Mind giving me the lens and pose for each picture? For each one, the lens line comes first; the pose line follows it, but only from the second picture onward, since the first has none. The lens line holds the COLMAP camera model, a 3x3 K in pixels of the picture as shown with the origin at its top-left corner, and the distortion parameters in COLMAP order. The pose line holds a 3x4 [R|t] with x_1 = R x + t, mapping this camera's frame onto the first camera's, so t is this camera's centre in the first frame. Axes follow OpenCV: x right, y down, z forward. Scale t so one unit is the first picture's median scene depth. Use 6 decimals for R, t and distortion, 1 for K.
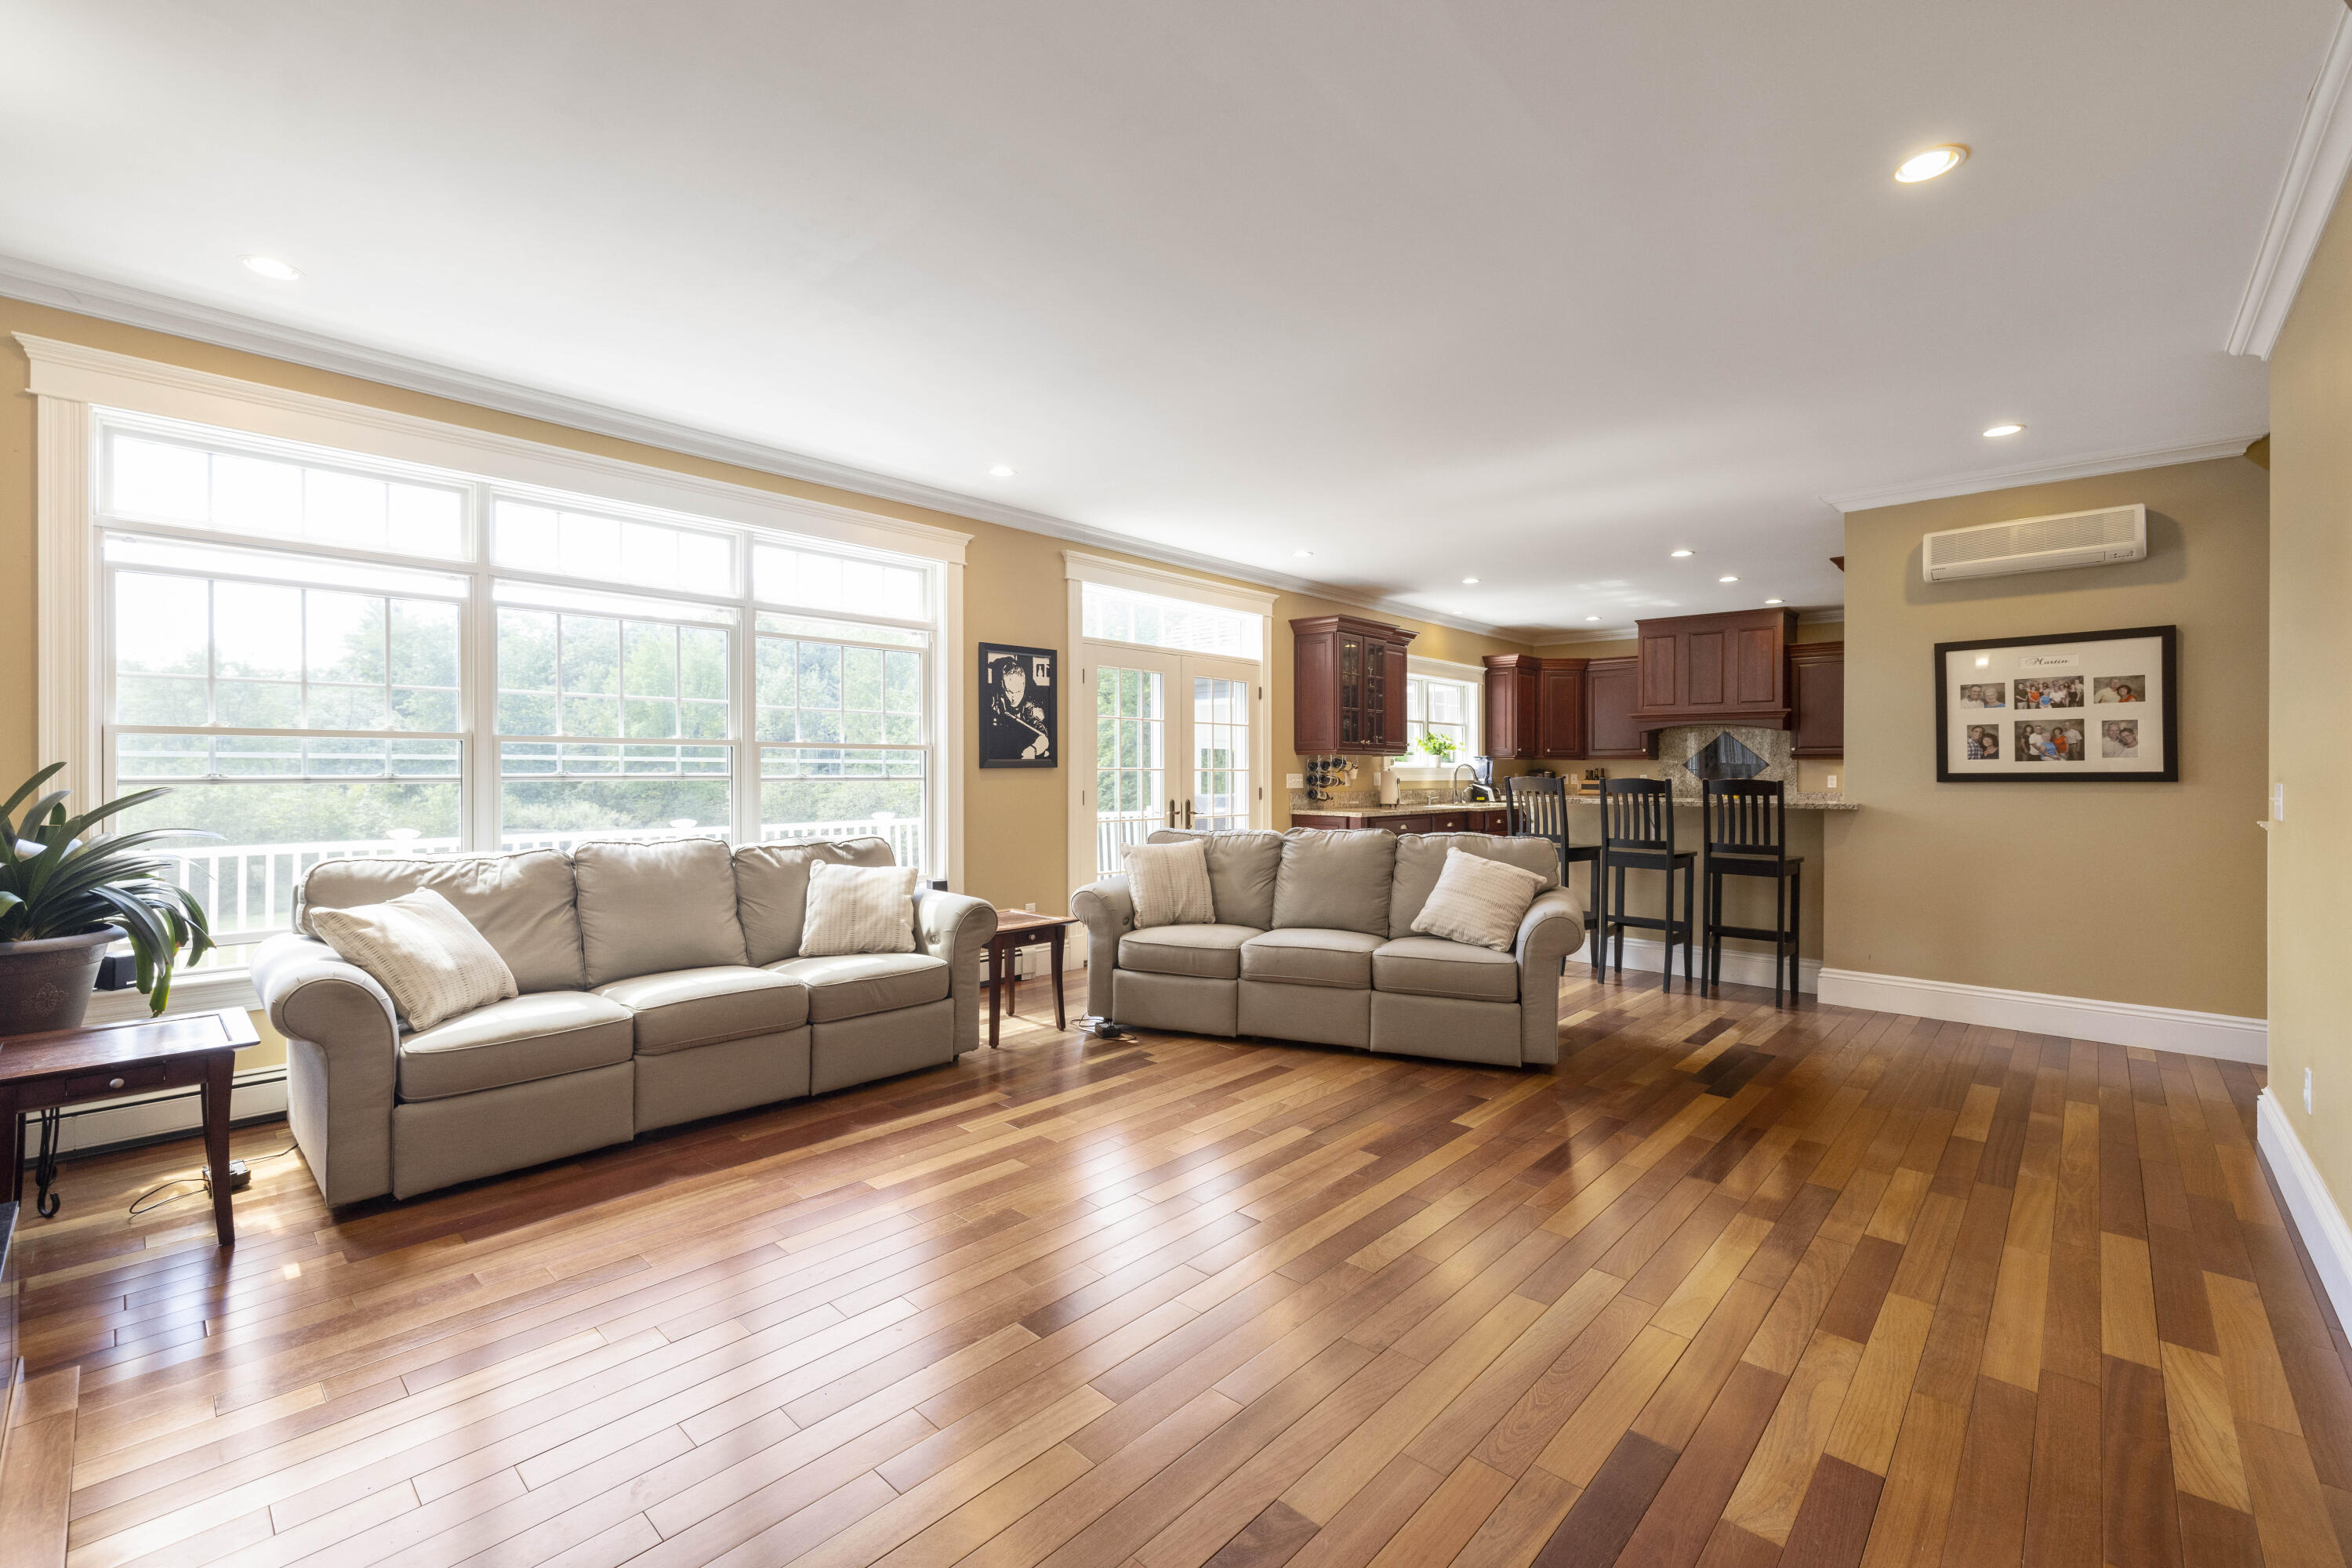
lens RADIAL K [[985.1, 0, 1170.3], [0, 985.1, 764.4], [0, 0, 1]] dist [-0.002648, 0.000444]
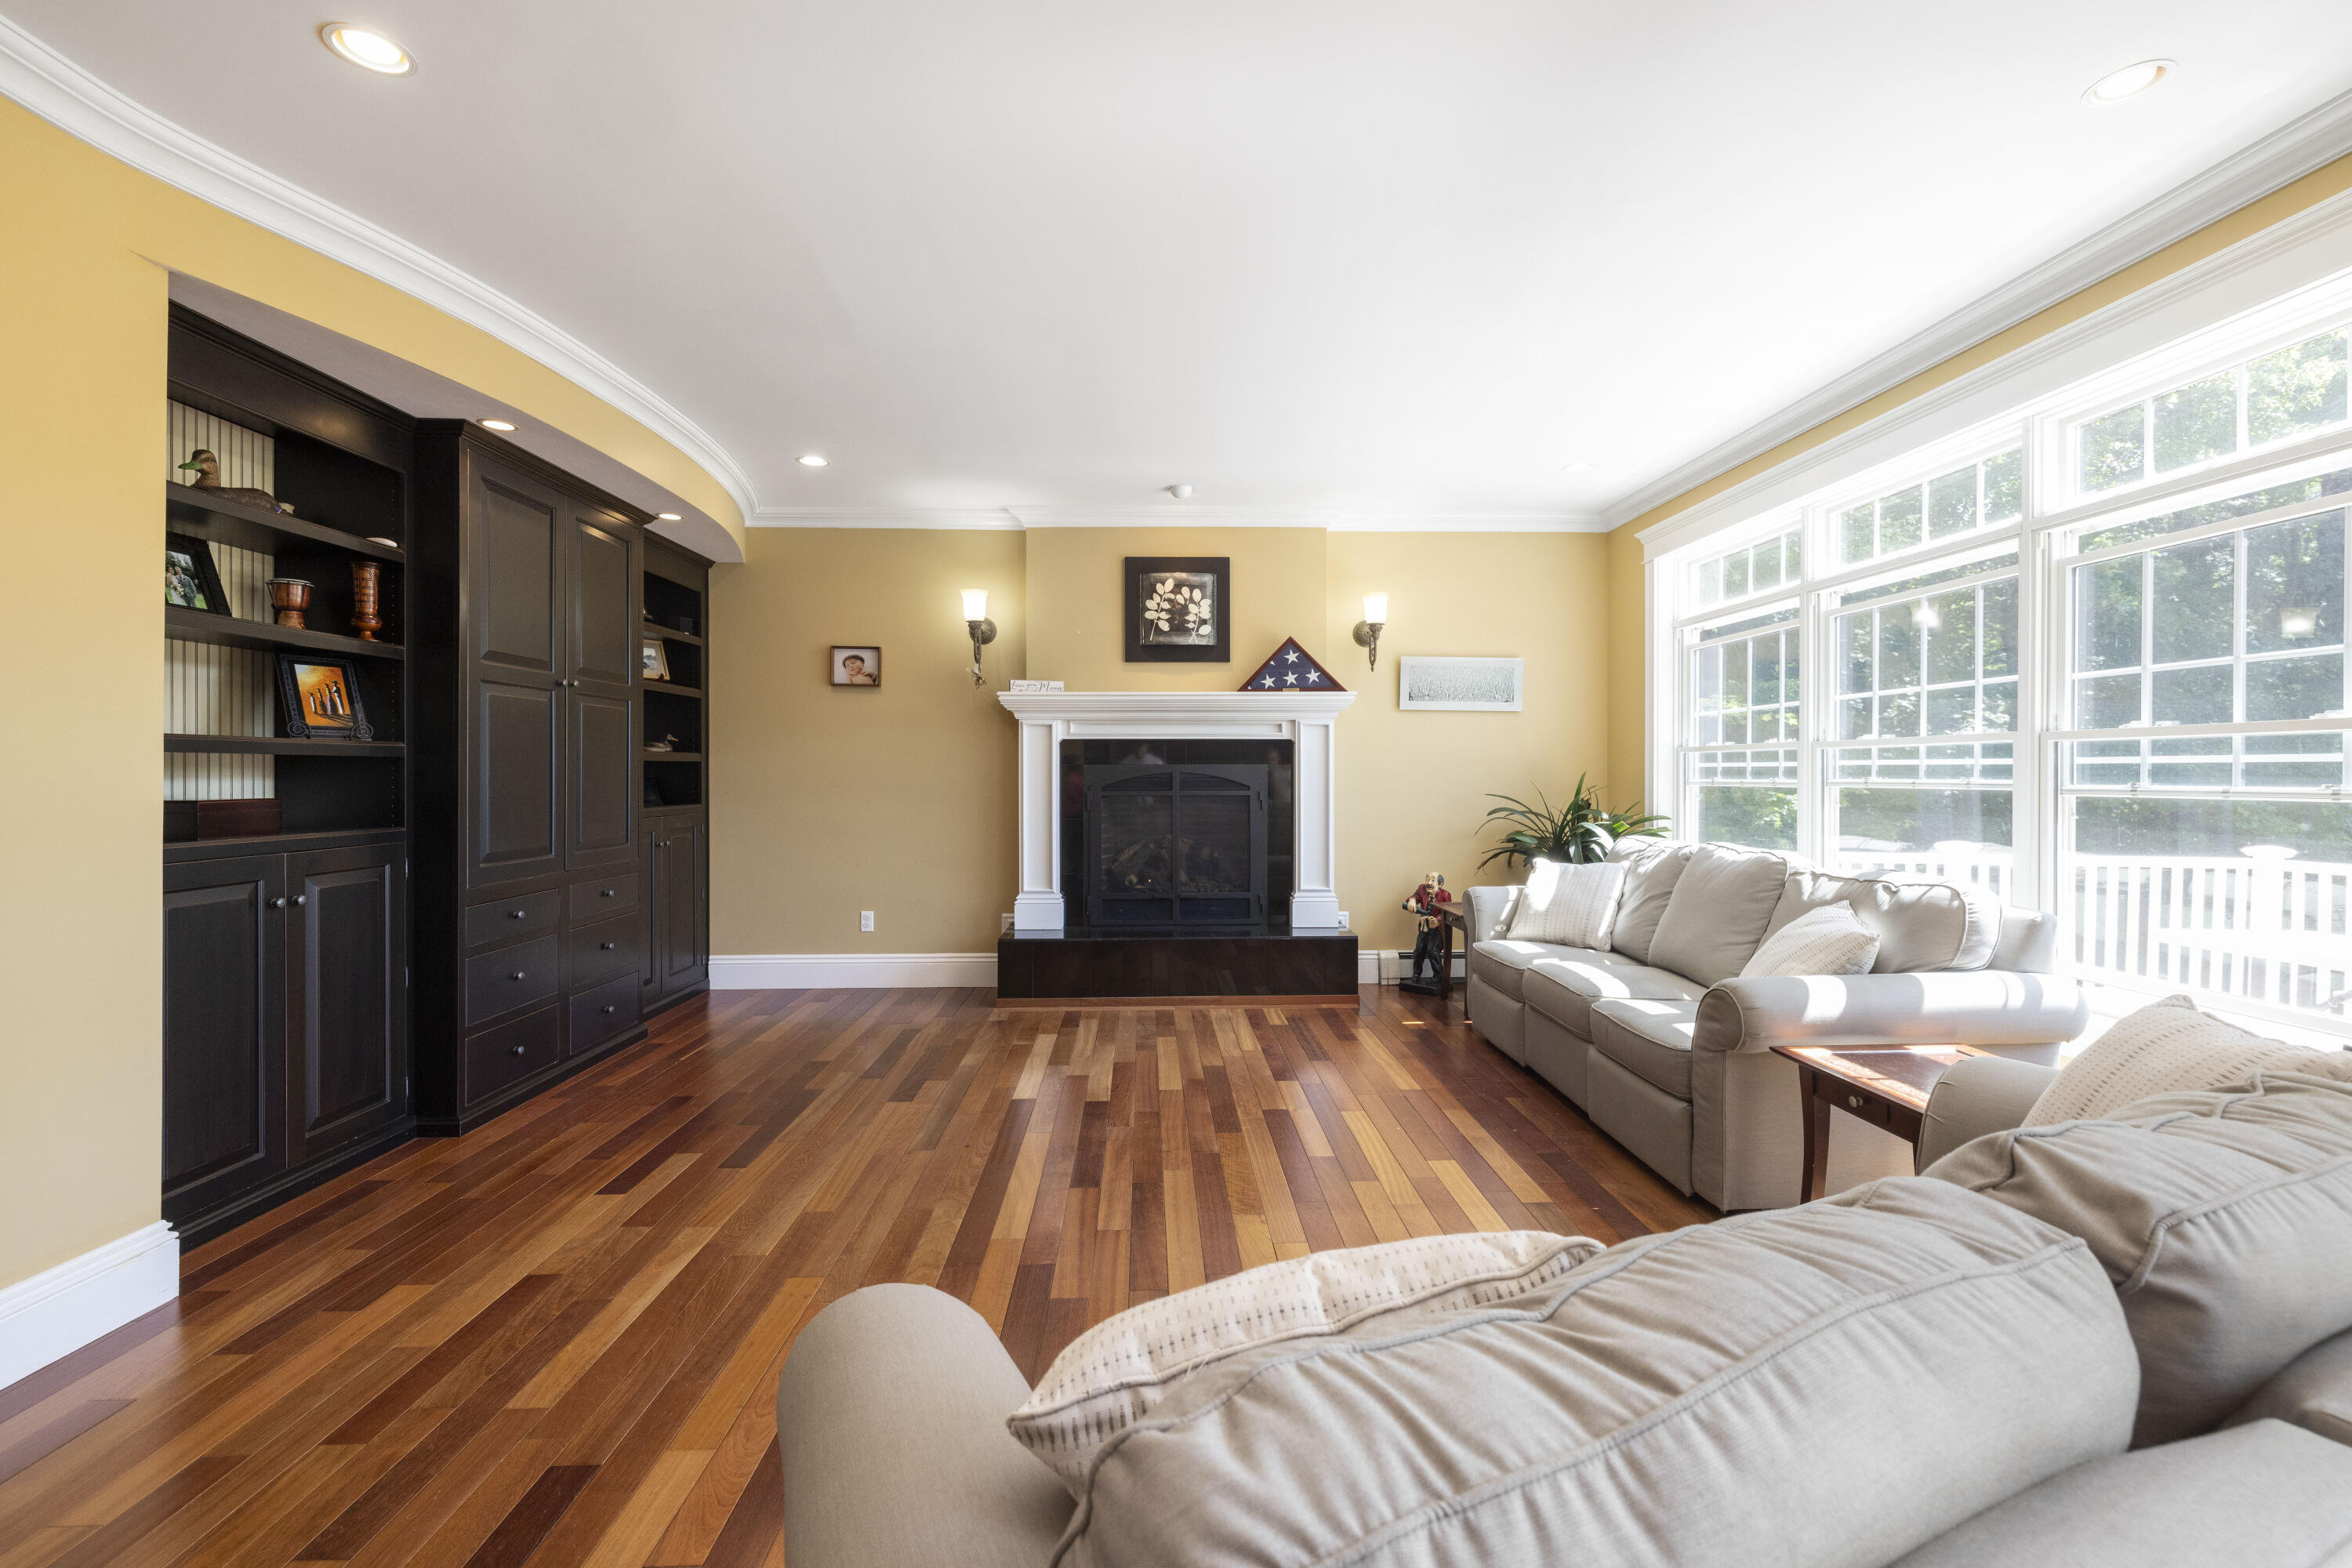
lens RADIAL K [[985.1, 0, 1179.9], [0, 985.1, 773.5], [0, 0, 1]] dist [-0.002648, 0.000444]
pose [[-0.701450, -0.003845, -0.712709, 0.405082], [0.000394, 0.999983, -0.005782, 0.006563], [0.712719, -0.004337, -0.701436, 0.955260]]
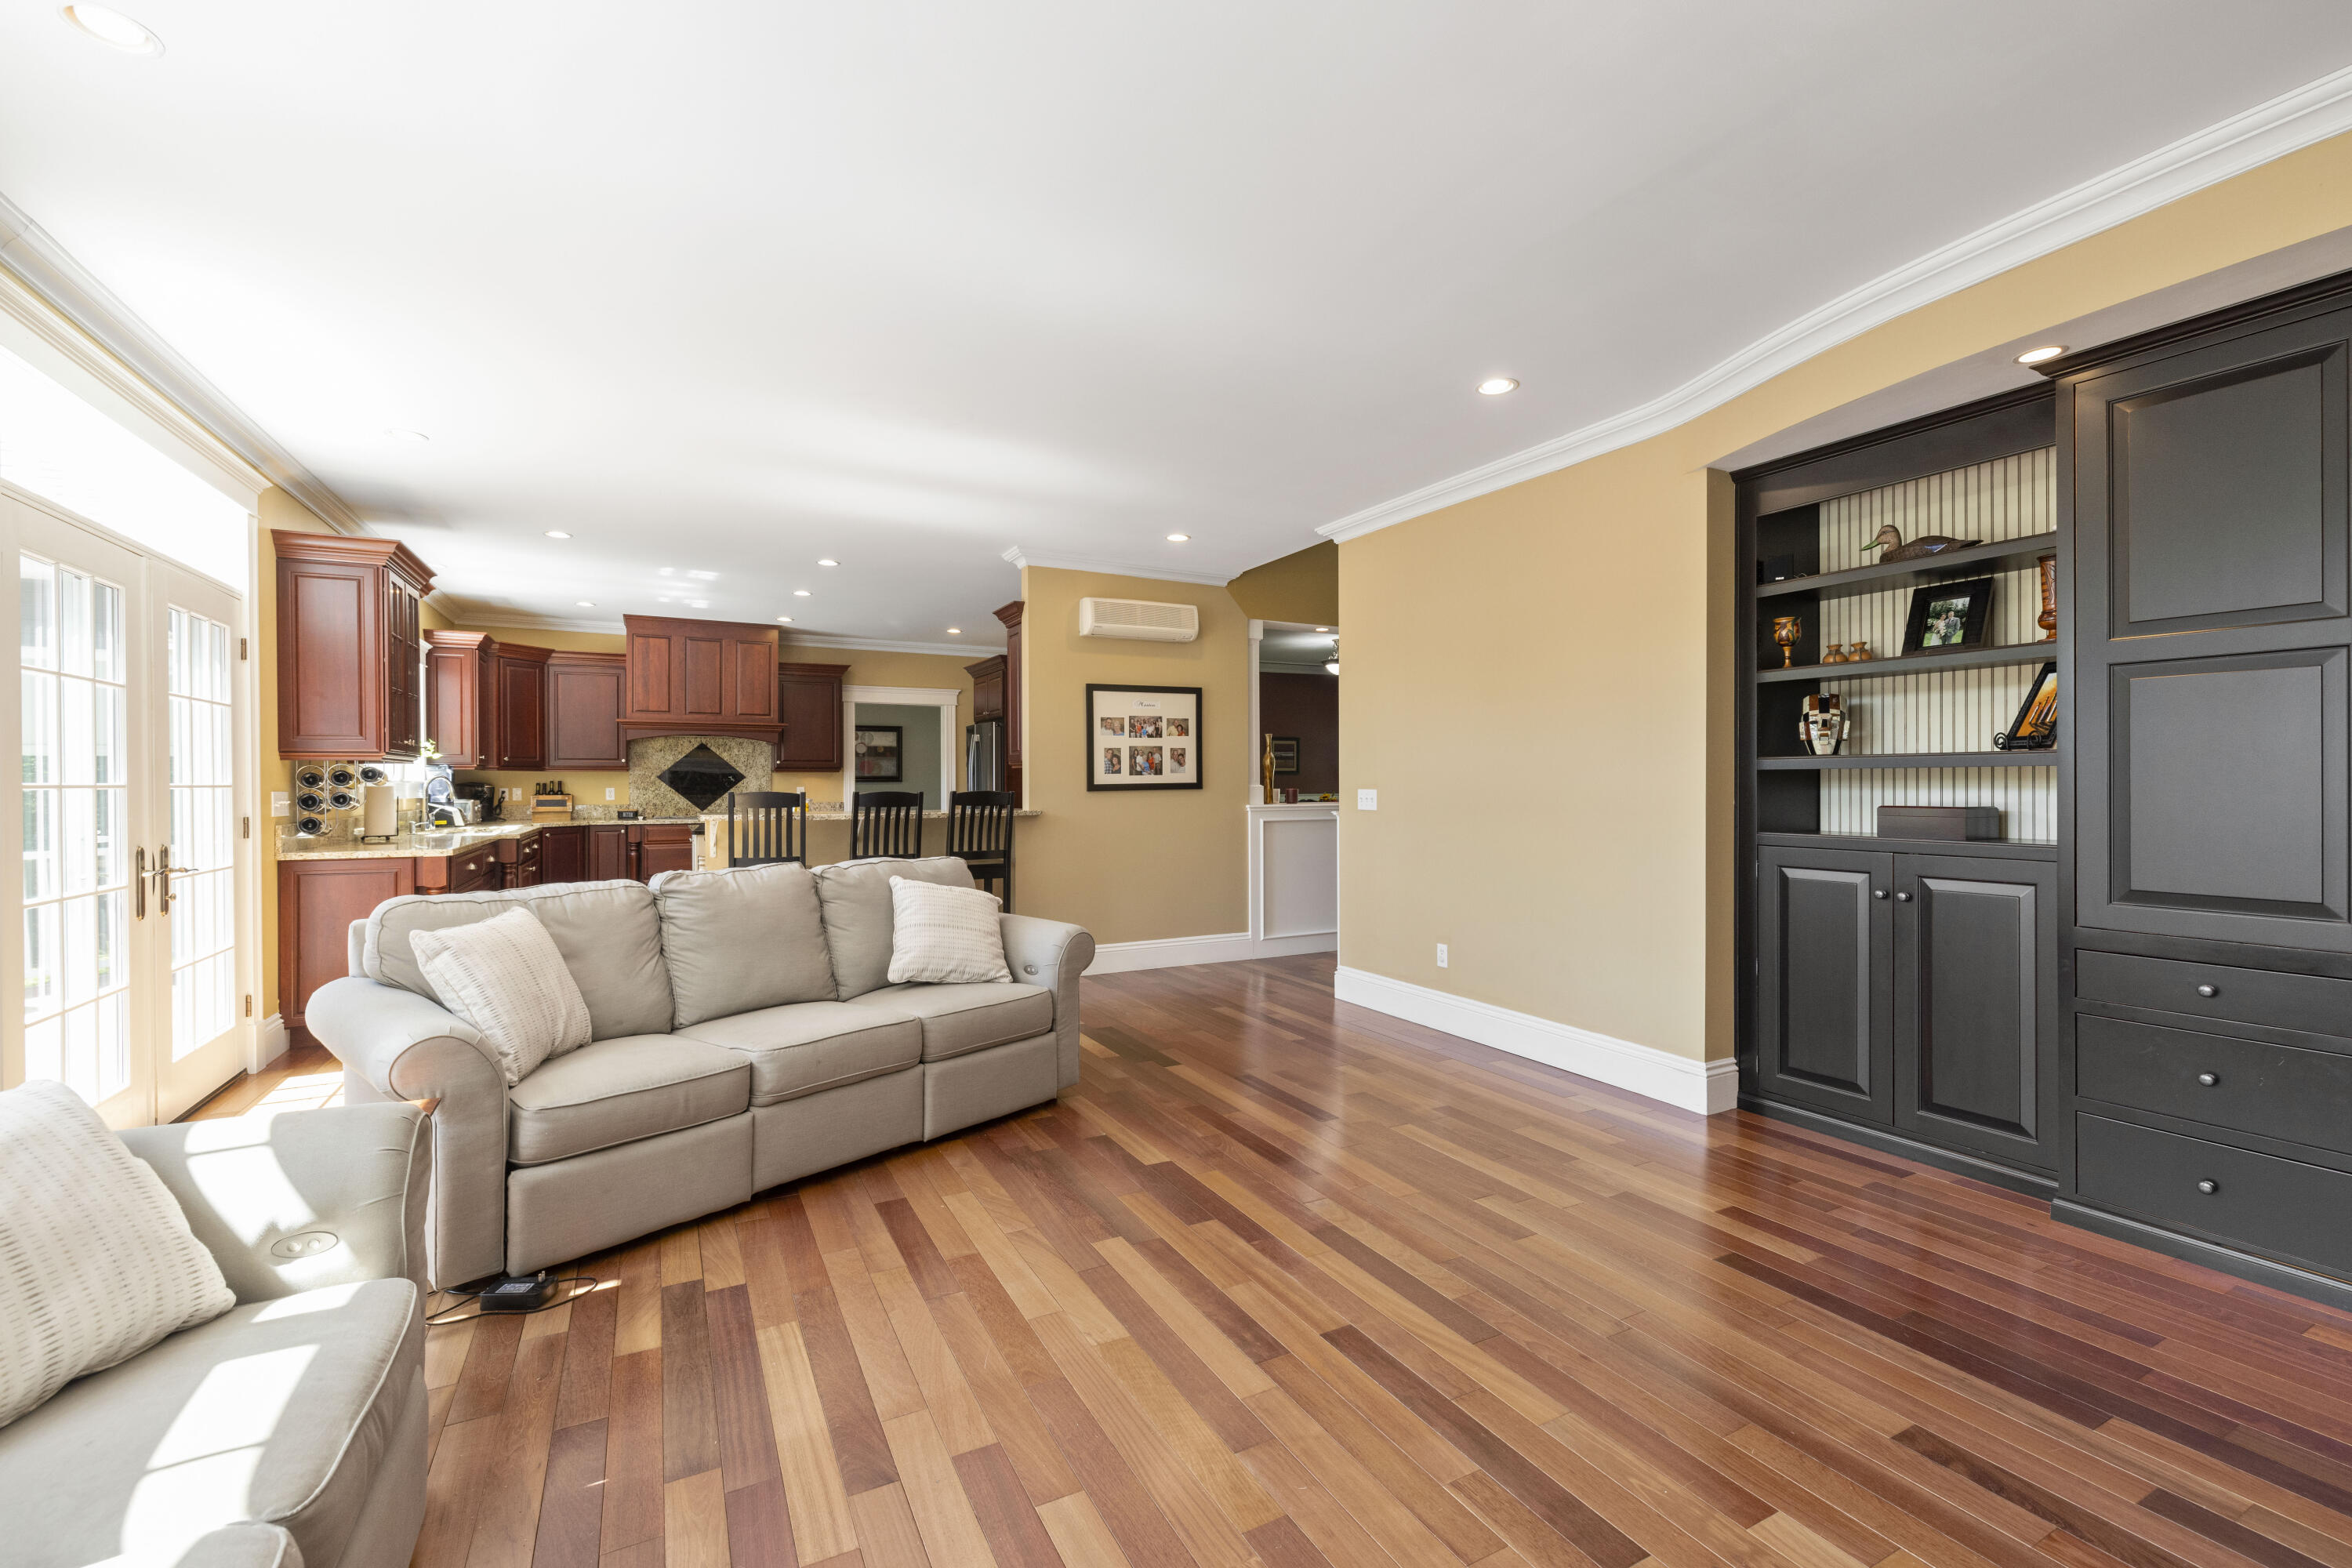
lens RADIAL K [[985.1, 0, 1177.9], [0, 985.1, 783.0], [0, 0, 1]] dist [-0.002648, 0.000444]
pose [[0.320912, -0.004145, 0.947100, -0.383855], [-0.002270, 0.999984, 0.005146, 0.000119], [-0.947106, -0.003801, 0.320898, 0.450361]]
